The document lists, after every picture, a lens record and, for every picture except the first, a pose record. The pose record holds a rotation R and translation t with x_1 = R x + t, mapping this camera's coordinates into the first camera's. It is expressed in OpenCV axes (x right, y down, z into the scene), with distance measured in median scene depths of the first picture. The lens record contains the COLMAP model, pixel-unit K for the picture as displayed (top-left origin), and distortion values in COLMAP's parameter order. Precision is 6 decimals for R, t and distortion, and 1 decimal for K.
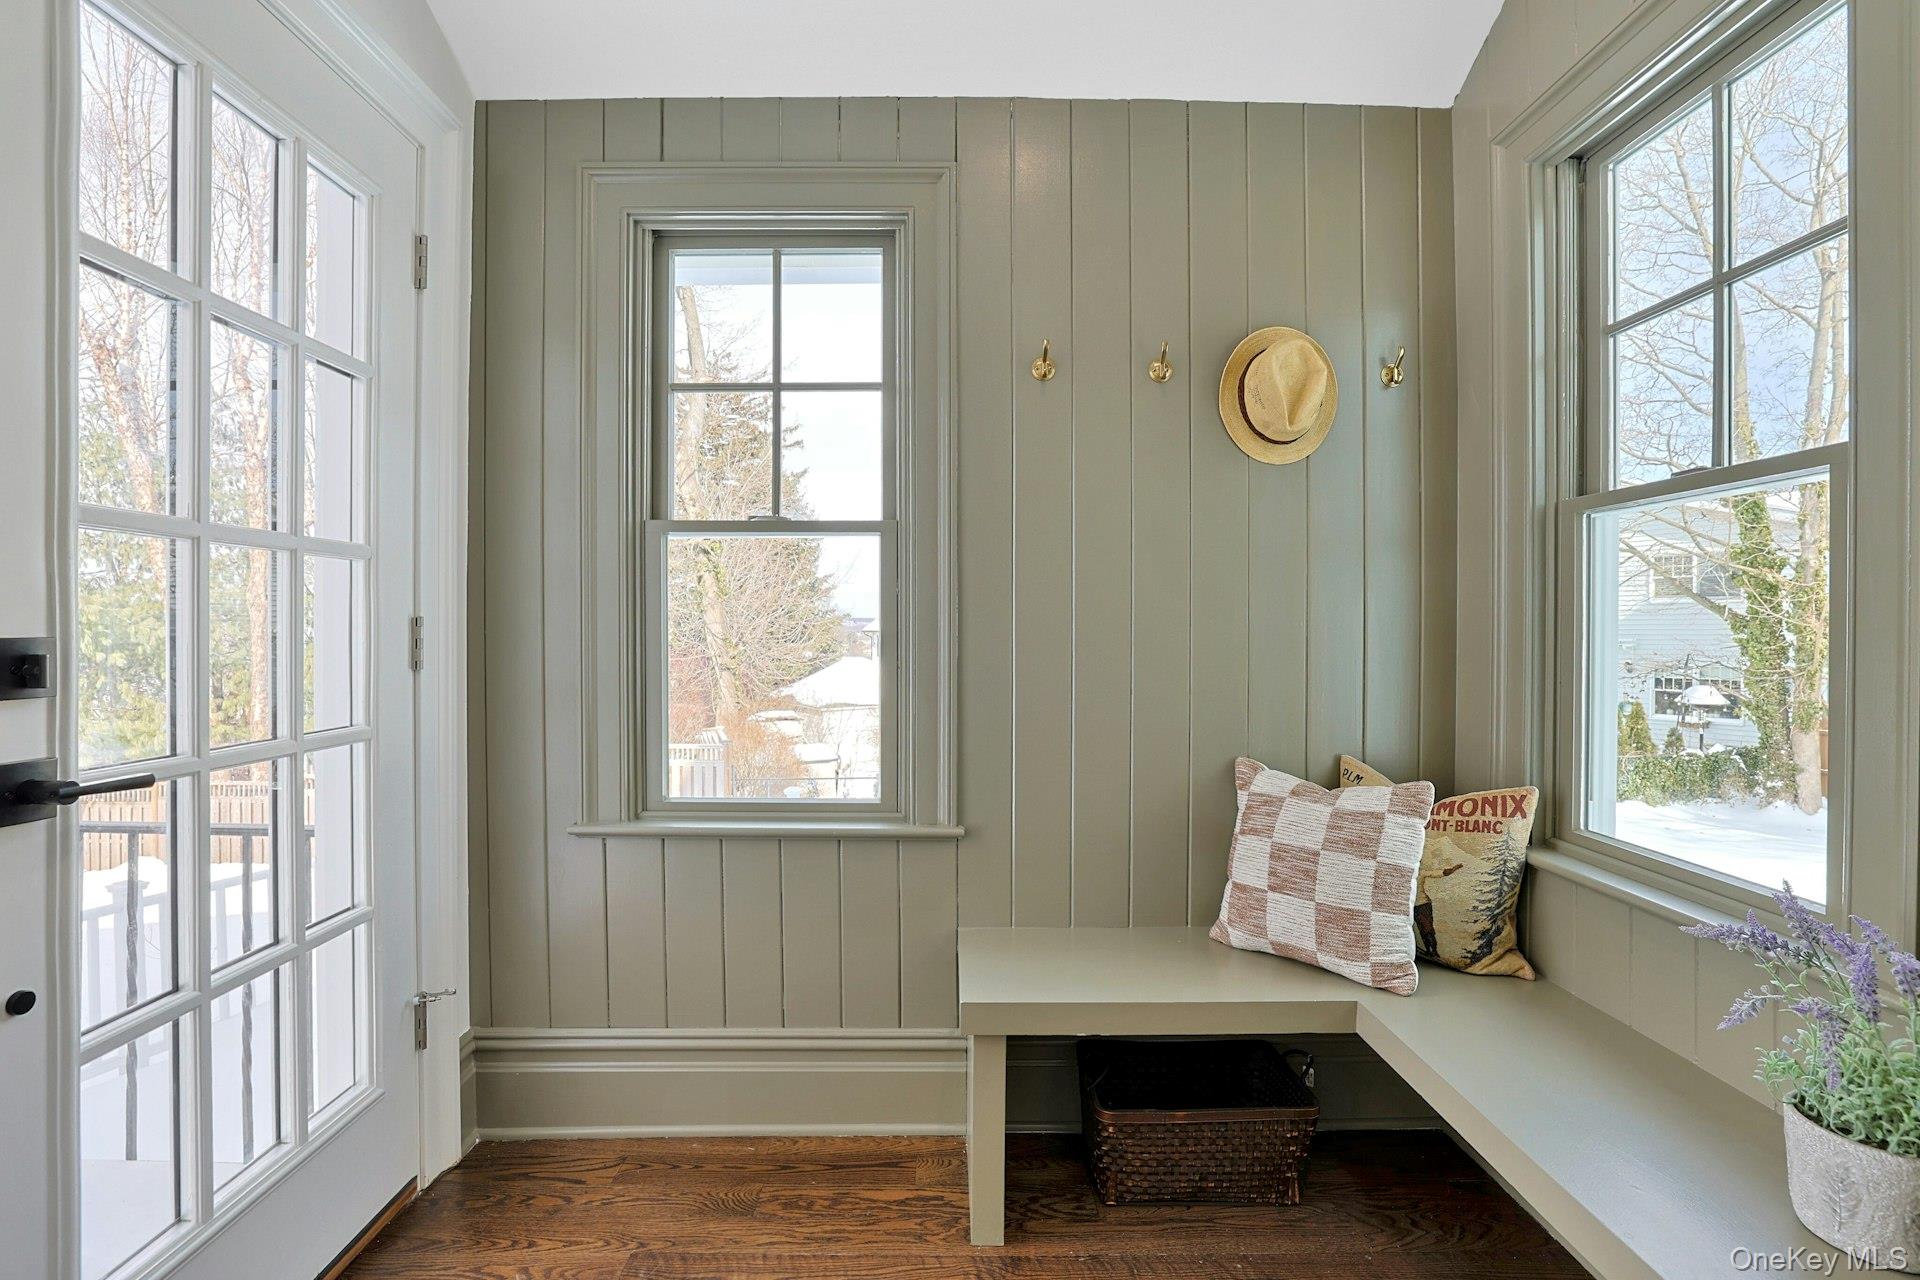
lens RADIAL K [[912.1, 0, 948.7], [0, 912.1, 645.3], [0, 0, 1]] dist [-0.019606, 0.000141]
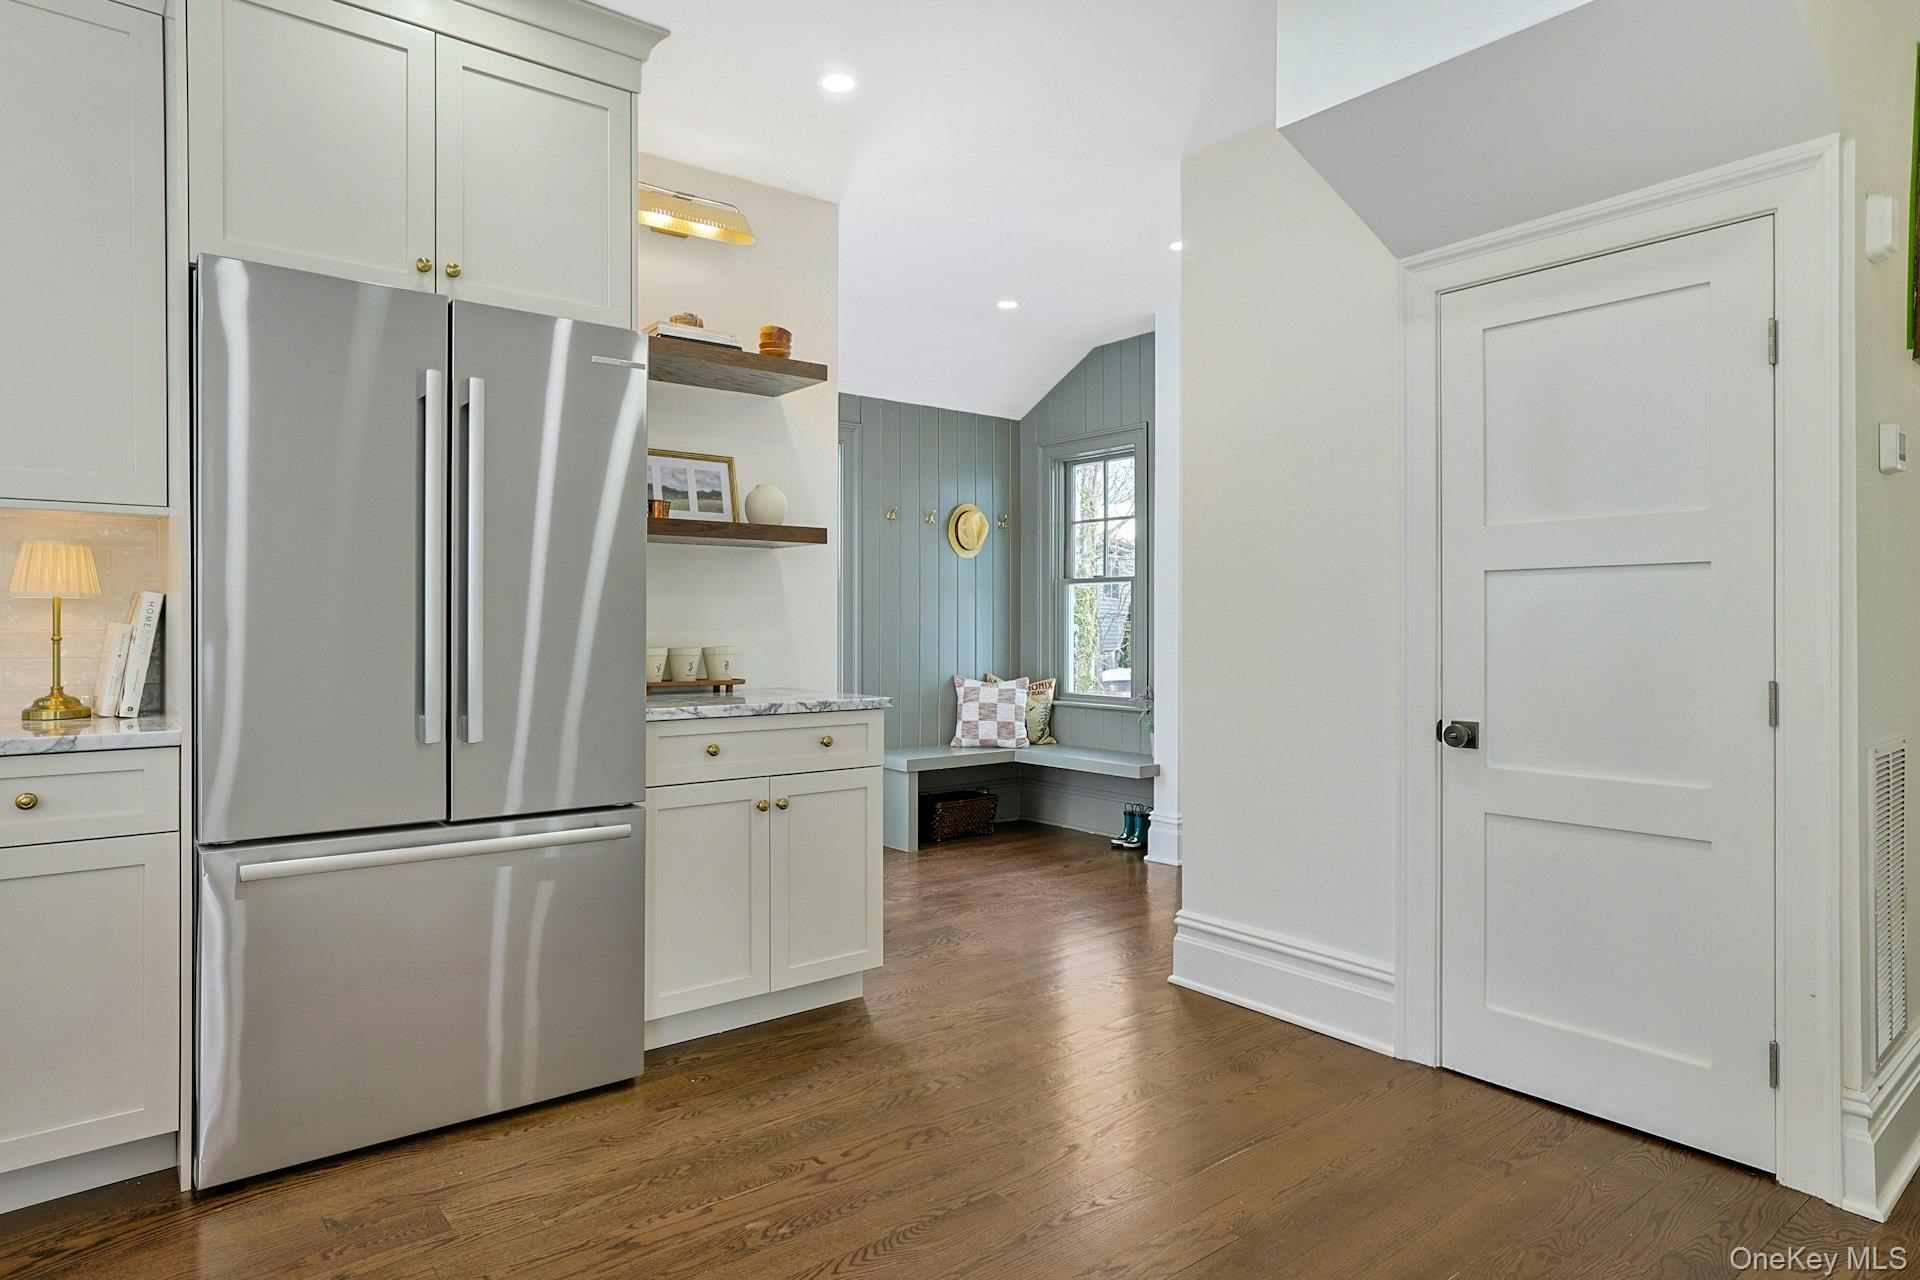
lens RADIAL K [[1046.0, 0, 969.7], [0, 1046.0, 629.0], [0, 0, 1]] dist [-0.000847, -0.000026]
pose [[0.789530, -0.000098, 0.613712, -1.634589], [0.004863, 0.999970, -0.006096, 0.016007], [-0.613693, 0.007797, 0.789506, -1.494383]]
